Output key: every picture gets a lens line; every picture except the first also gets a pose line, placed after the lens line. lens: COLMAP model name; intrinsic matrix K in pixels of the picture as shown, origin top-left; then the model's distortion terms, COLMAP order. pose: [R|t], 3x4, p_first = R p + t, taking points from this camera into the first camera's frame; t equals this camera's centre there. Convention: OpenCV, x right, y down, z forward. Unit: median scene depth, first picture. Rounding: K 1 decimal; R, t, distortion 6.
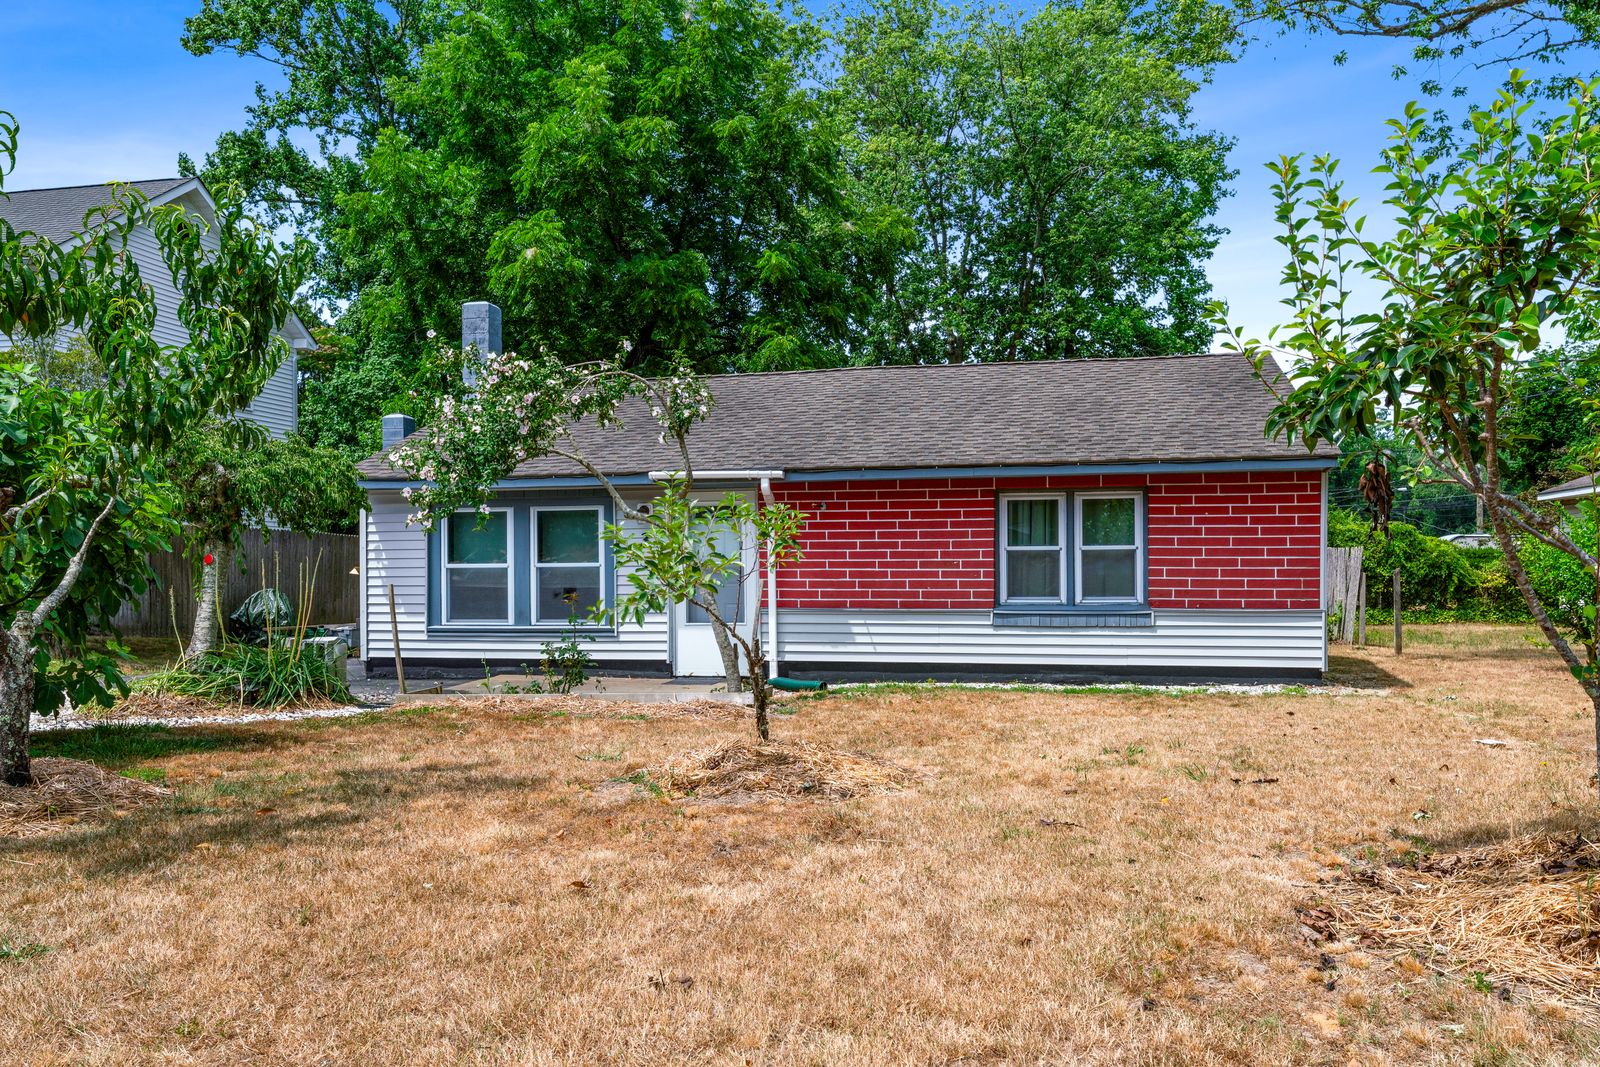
lens RADIAL K [[1214.7, 0, 800.0], [0, 1214.7, 533.5], [0, 0, 1]] dist [-0.002851, -0.000809]
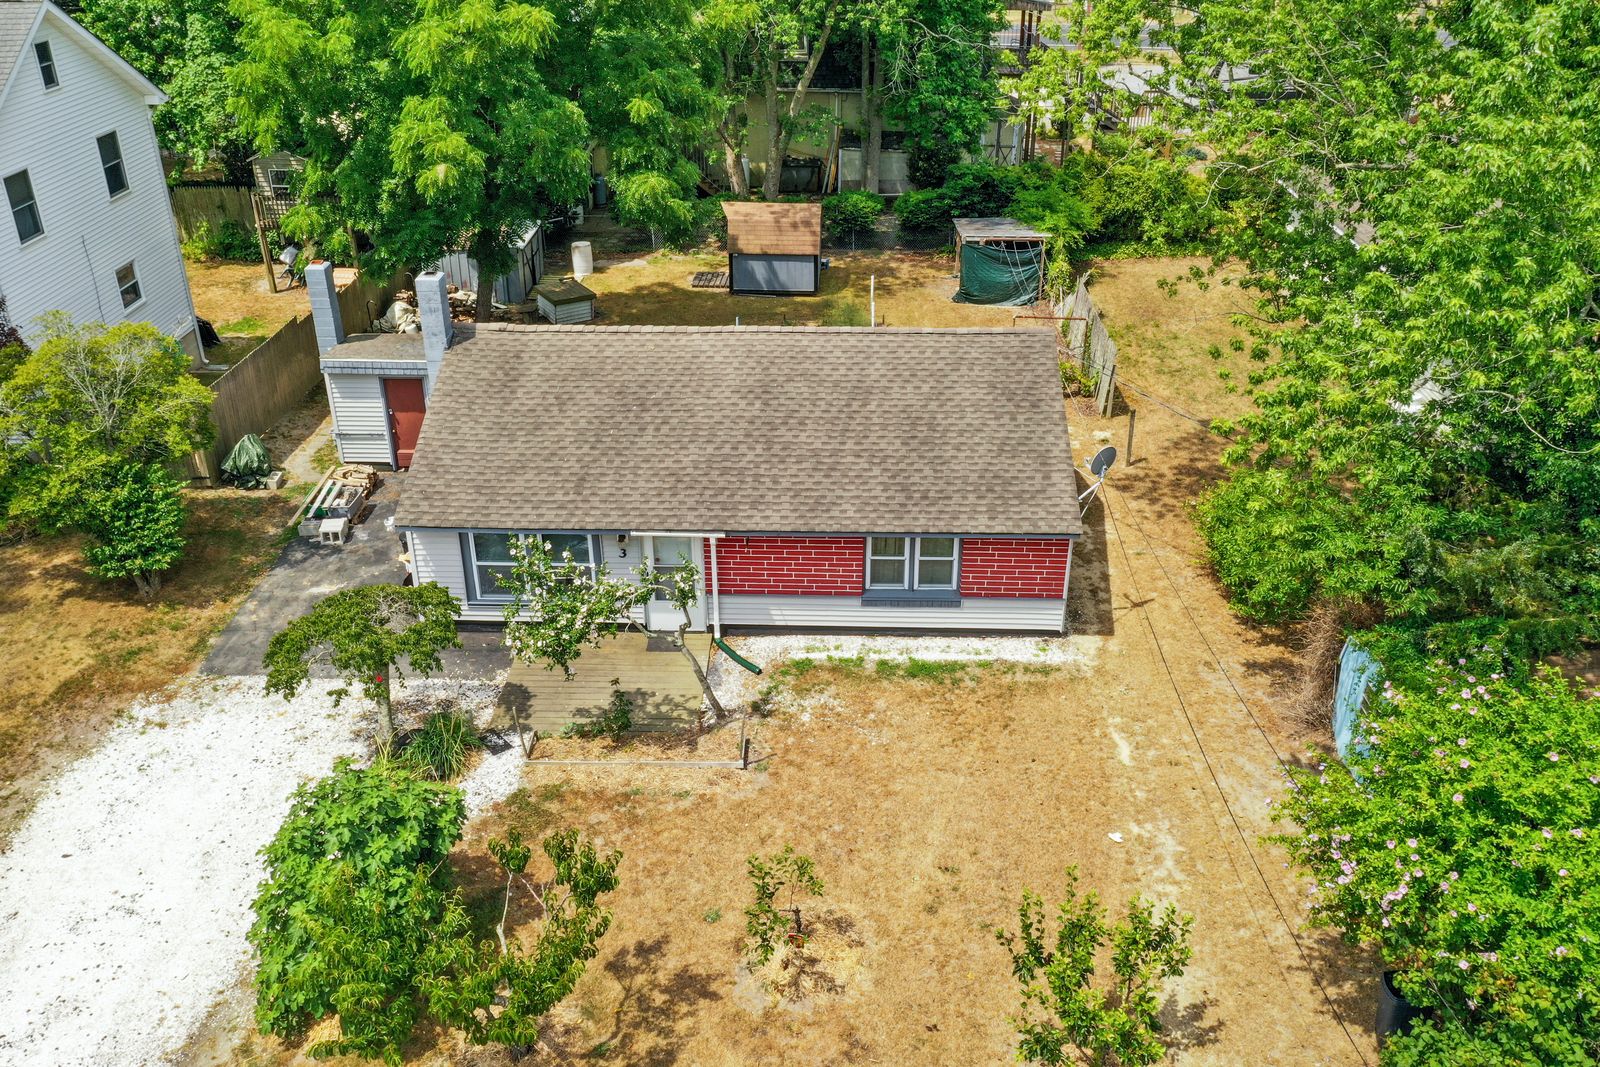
lens RADIAL K [[1214.7, 0, 800.0], [0, 1214.7, 533.5], [0, 0, 1]] dist [-0.002851, -0.000809]
pose [[0.987752, -0.070191, 0.139354, -0.126054], [0.002173, 0.899208, 0.437516, -0.678163], [-0.156018, -0.431854, 0.888347, -0.318162]]
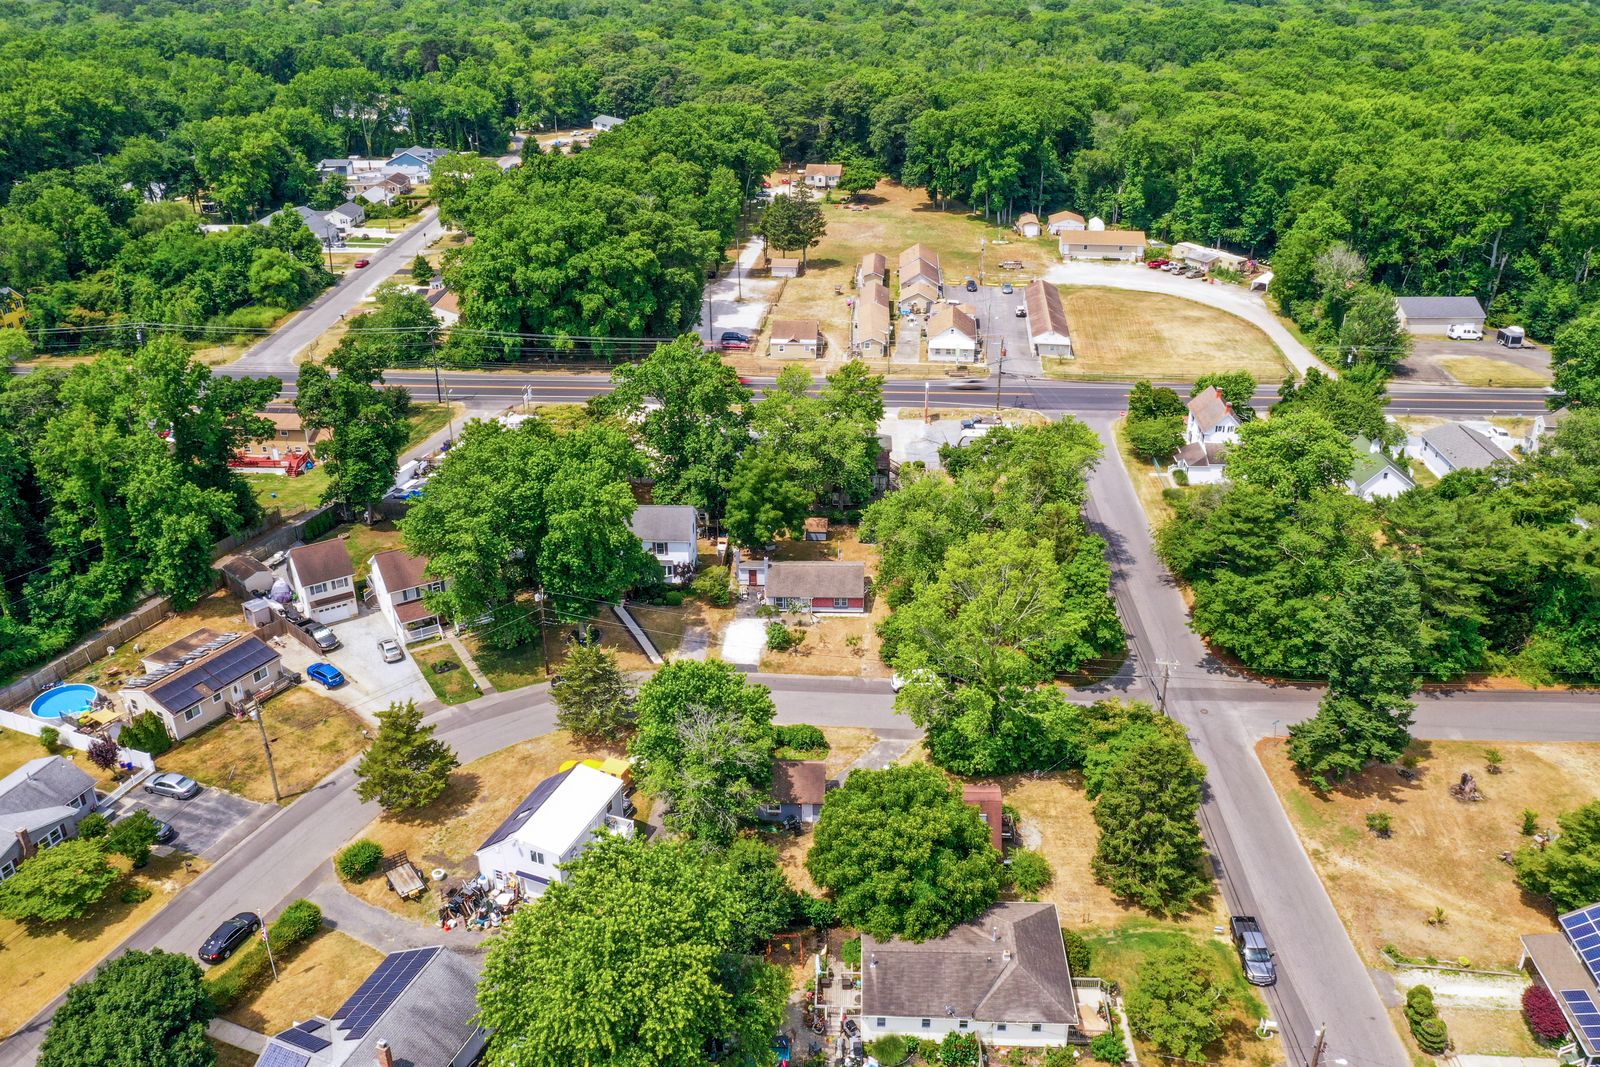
lens RADIAL K [[1214.7, 0, 800.0], [0, 1214.7, 533.5], [0, 0, 1]] dist [-0.002851, -0.000809]
pose [[0.988510, -0.065259, 0.136344, -1.546231], [0.003751, 0.912316, 0.409470, -4.915627], [-0.151111, -0.404254, 0.902078, -8.361549]]
